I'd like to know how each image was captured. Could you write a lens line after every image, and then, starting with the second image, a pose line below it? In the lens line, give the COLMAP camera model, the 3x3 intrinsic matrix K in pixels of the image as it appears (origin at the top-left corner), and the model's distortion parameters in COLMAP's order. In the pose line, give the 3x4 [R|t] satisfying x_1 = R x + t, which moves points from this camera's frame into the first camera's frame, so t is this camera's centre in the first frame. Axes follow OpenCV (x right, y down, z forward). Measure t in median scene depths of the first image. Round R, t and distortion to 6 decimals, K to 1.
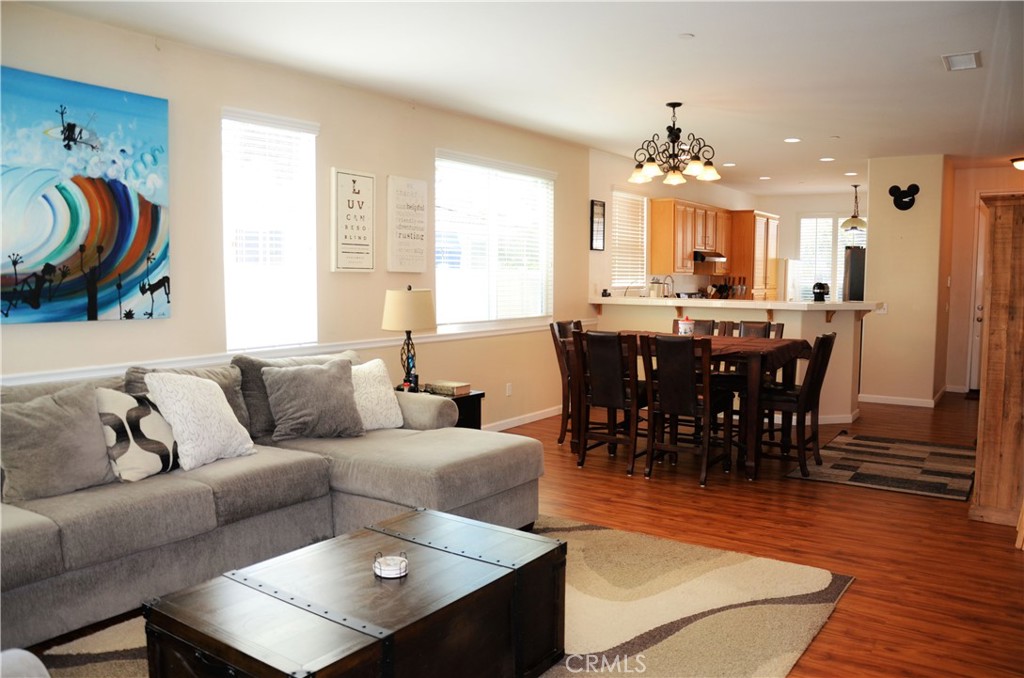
lens RADIAL K [[798.1, 0, 516.3], [0, 798.1, 361.9], [0, 0, 1]] dist [-0.168424, 0.145150]
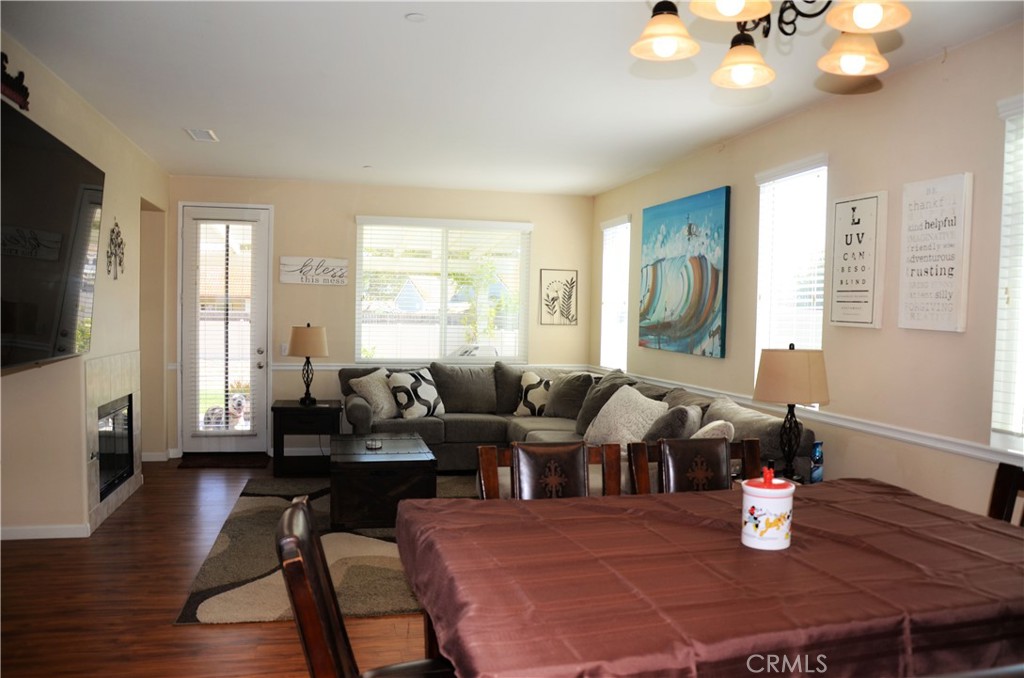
lens RADIAL K [[798.1, 0, 516.3], [0, 798.1, 361.9], [0, 0, 1]] dist [-0.168424, 0.145150]
pose [[-0.666690, 0.026492, -0.744864, 0.580138], [-0.104731, 0.986123, 0.128813, -0.145106], [0.737940, 0.163889, -0.654664, 1.275431]]
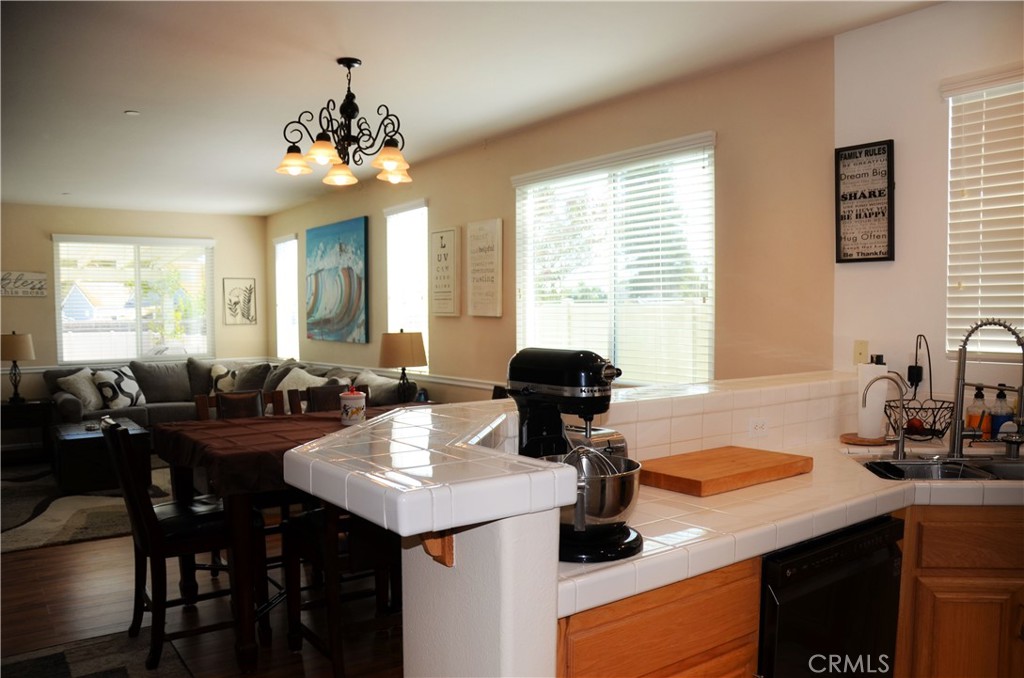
lens RADIAL K [[798.1, 0, 516.3], [0, 798.1, 361.9], [0, 0, 1]] dist [-0.168424, 0.145150]
pose [[-0.332027, 0.055235, -0.941651, 0.862185], [-0.095173, 0.991228, 0.091701, -0.166088], [0.938456, 0.120067, -0.323857, 1.500463]]
